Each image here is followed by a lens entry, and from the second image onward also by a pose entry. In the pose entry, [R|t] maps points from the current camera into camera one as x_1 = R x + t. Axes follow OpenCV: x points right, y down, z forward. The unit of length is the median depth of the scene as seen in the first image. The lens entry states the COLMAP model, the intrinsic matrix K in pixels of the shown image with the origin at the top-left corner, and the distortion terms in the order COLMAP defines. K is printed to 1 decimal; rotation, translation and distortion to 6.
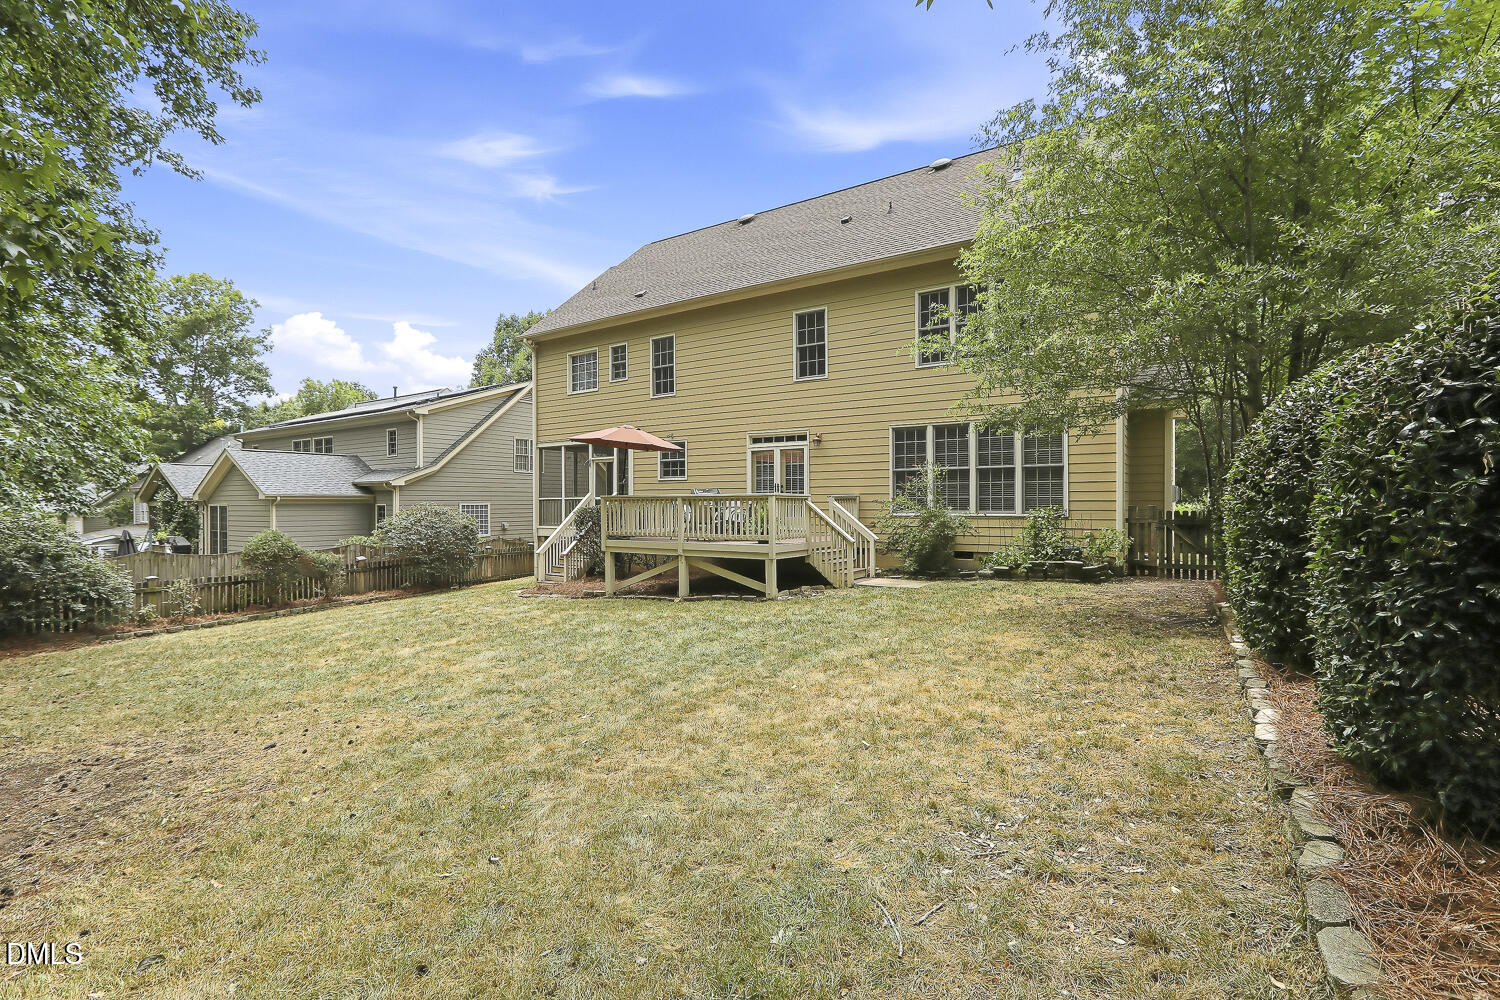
lens RADIAL K [[682.2, 0, 755.4], [0, 682.2, 506.6], [0, 0, 1]] dist [0.001012, 0.005028]
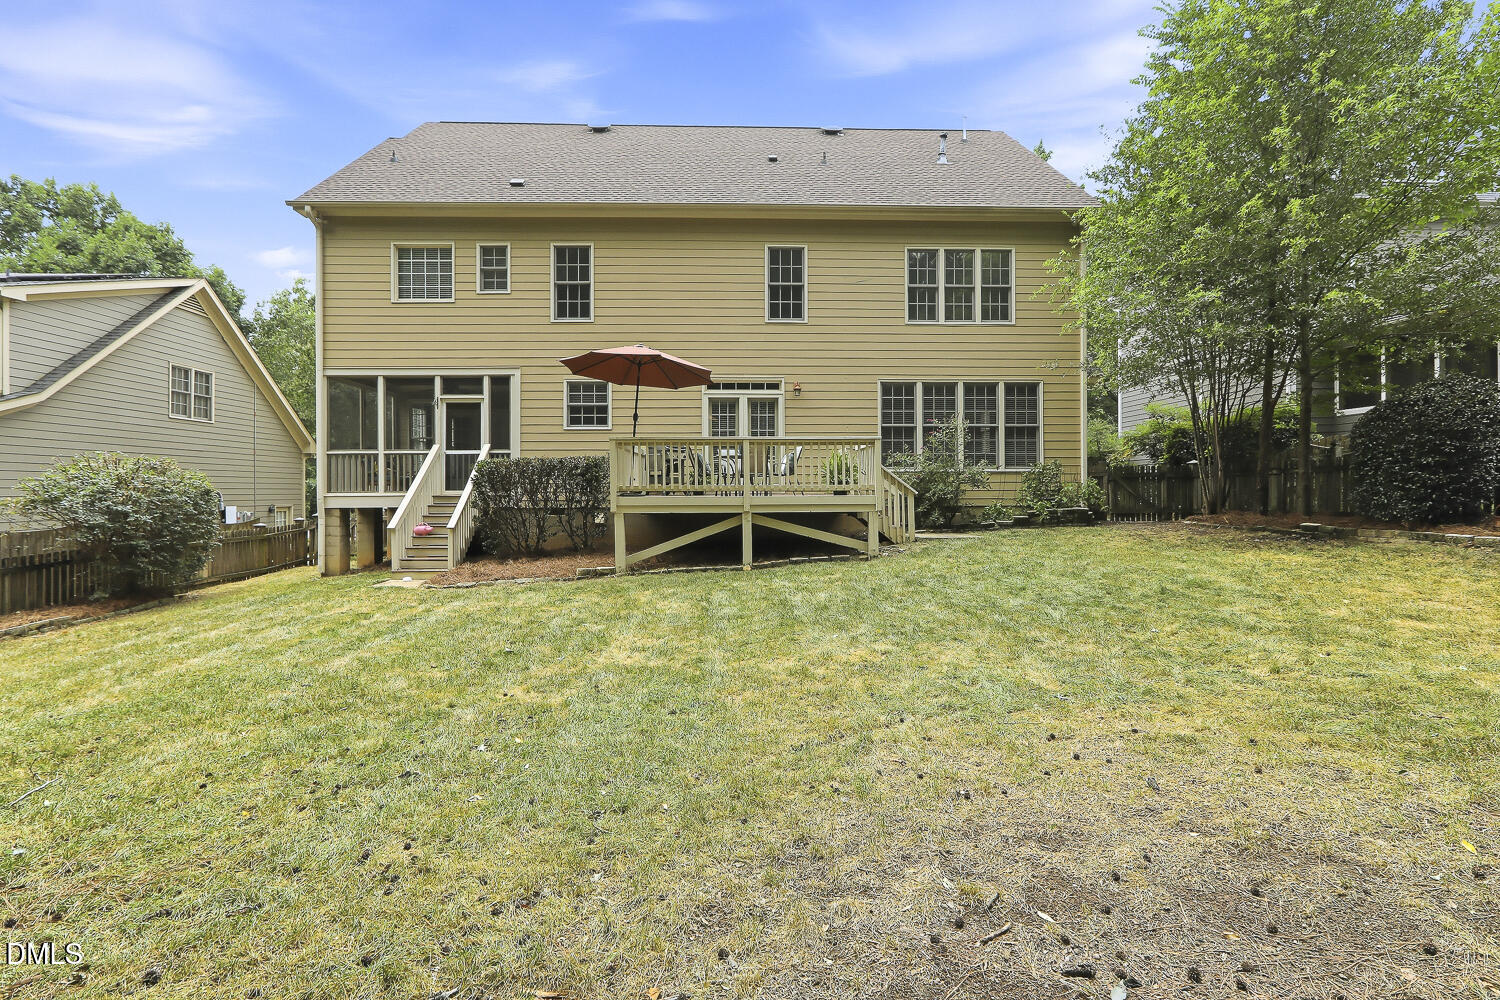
lens RADIAL K [[682.2, 0, 757.7], [0, 682.2, 496.1], [0, 0, 1]] dist [0.001012, 0.005028]
pose [[0.820522, -0.003082, 0.571606, -0.460788], [0.005336, 0.999983, -0.002268, 0.045083], [-0.571590, 0.004911, 0.820525, 0.278610]]
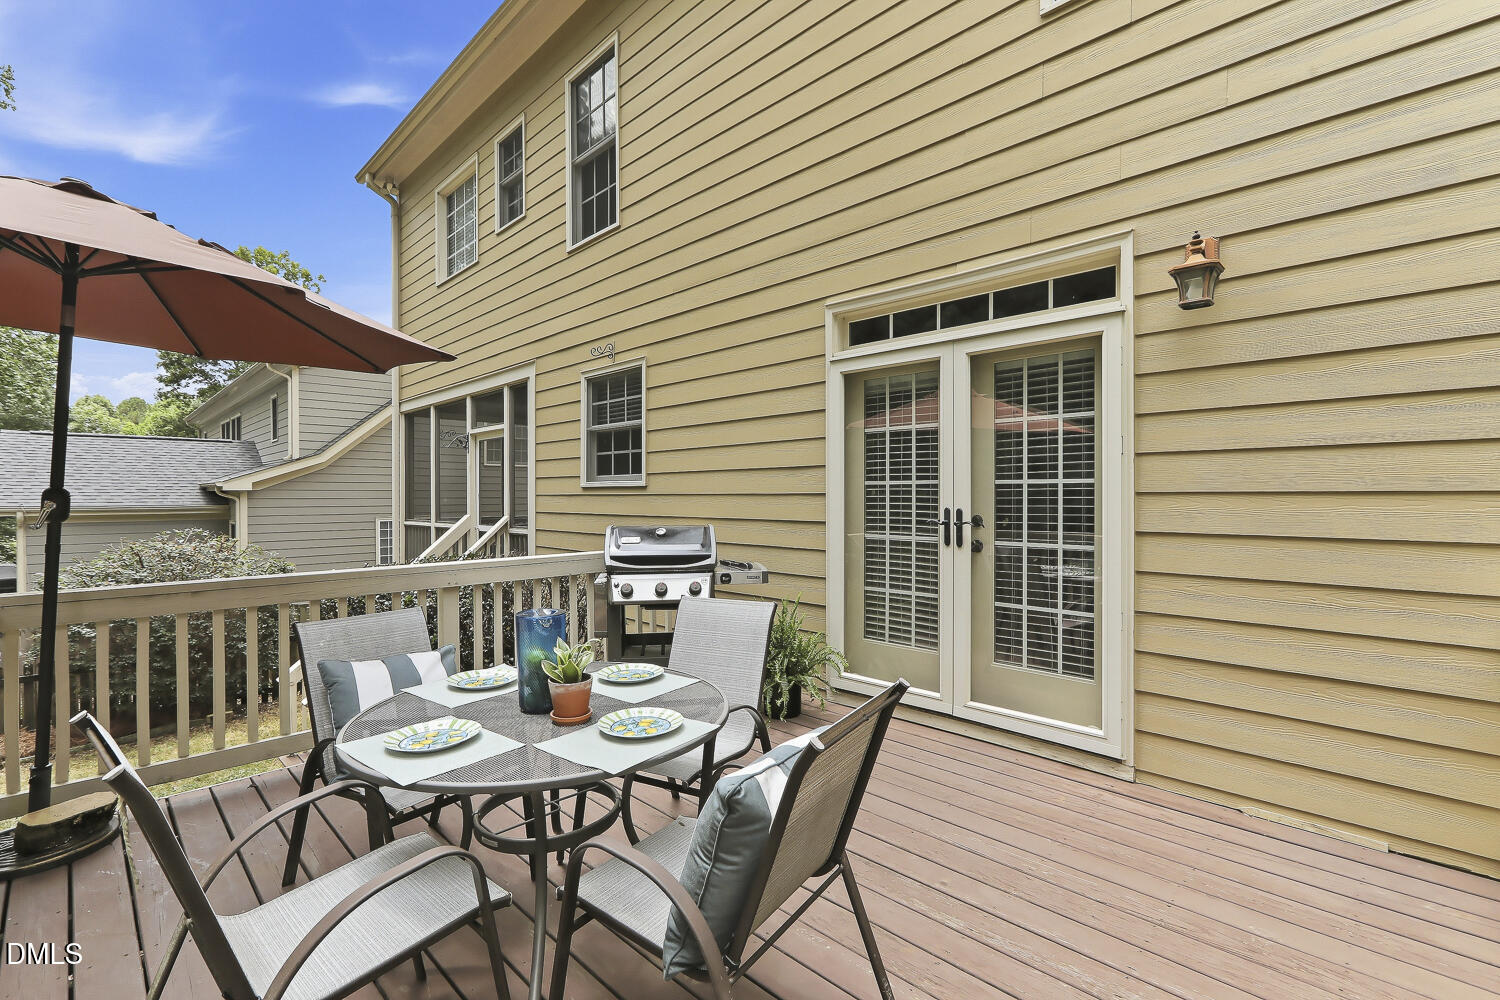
lens RADIAL K [[682.2, 0, 743.3], [0, 682.2, 493.7], [0, 0, 1]] dist [0.001012, 0.005028]
pose [[0.976204, 0.001522, -0.216850, 0.012776], [-0.003234, 0.999966, -0.007541, -0.037518], [0.216831, 0.008062, 0.976176, 0.781234]]
